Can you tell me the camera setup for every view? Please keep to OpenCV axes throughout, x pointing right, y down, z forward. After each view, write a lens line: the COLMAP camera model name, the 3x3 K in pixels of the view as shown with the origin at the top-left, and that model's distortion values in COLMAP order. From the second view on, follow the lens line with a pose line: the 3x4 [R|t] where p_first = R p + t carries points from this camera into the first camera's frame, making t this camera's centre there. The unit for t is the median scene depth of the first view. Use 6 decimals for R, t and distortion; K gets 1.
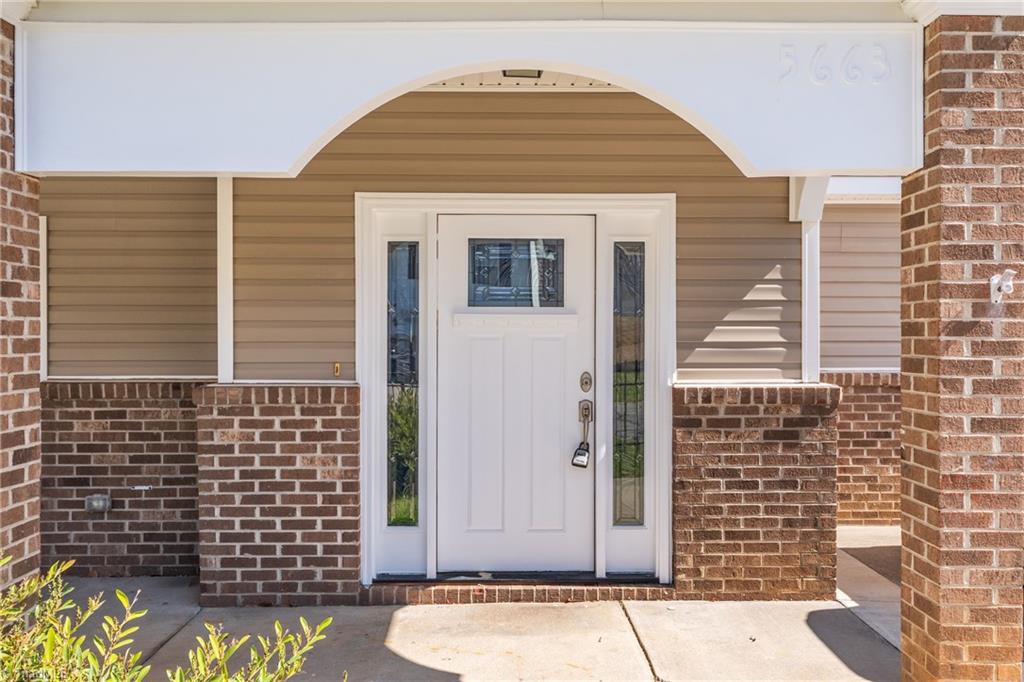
lens RADIAL K [[844.1, 0, 508.7], [0, 844.1, 337.6], [0, 0, 1]] dist [0.014104, 0.006017]
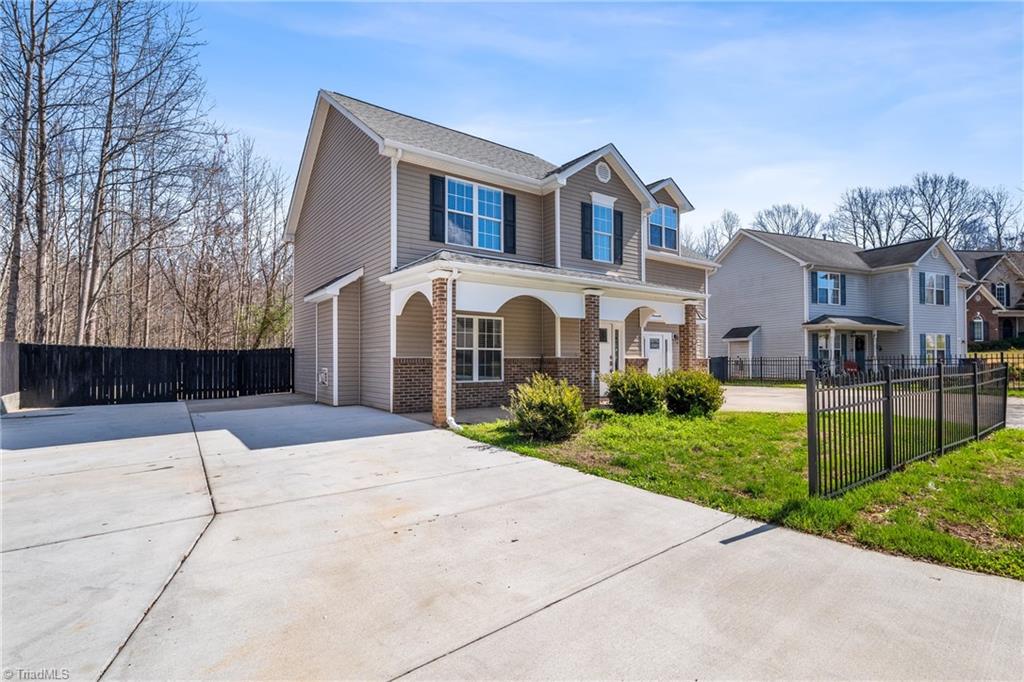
lens RADIAL K [[471.6, 0, 510.5], [0, 471.6, 350.7], [0, 0, 1]] dist [0.000541, -0.000519]
pose [[0.826284, 0.007872, 0.563199, -2.010801], [0.000860, 0.999884, -0.015238, 0.056285], [-0.563253, 0.013075, 0.826181, -0.987235]]
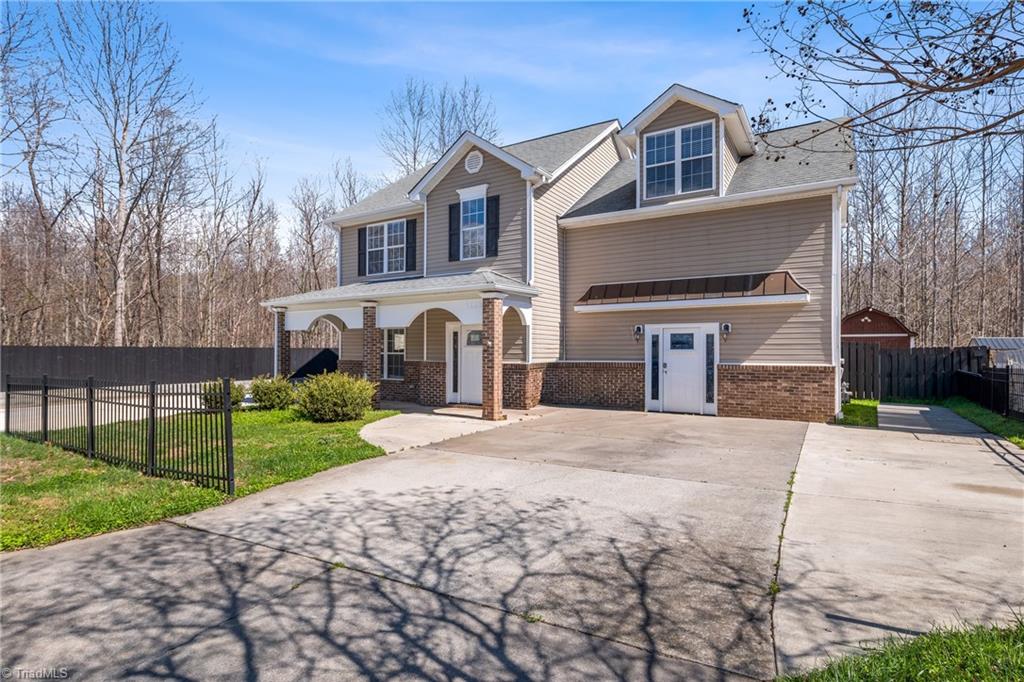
lens RADIAL K [[521.8, 0, 513.2], [0, 521.8, 348.4], [0, 0, 1]] dist [0.000211, -0.000007]
pose [[0.840128, -0.002047, -0.542384, 1.753391], [-0.000273, 0.999991, -0.004196, -0.008843], [0.542388, 0.003673, 0.840120, -1.287615]]
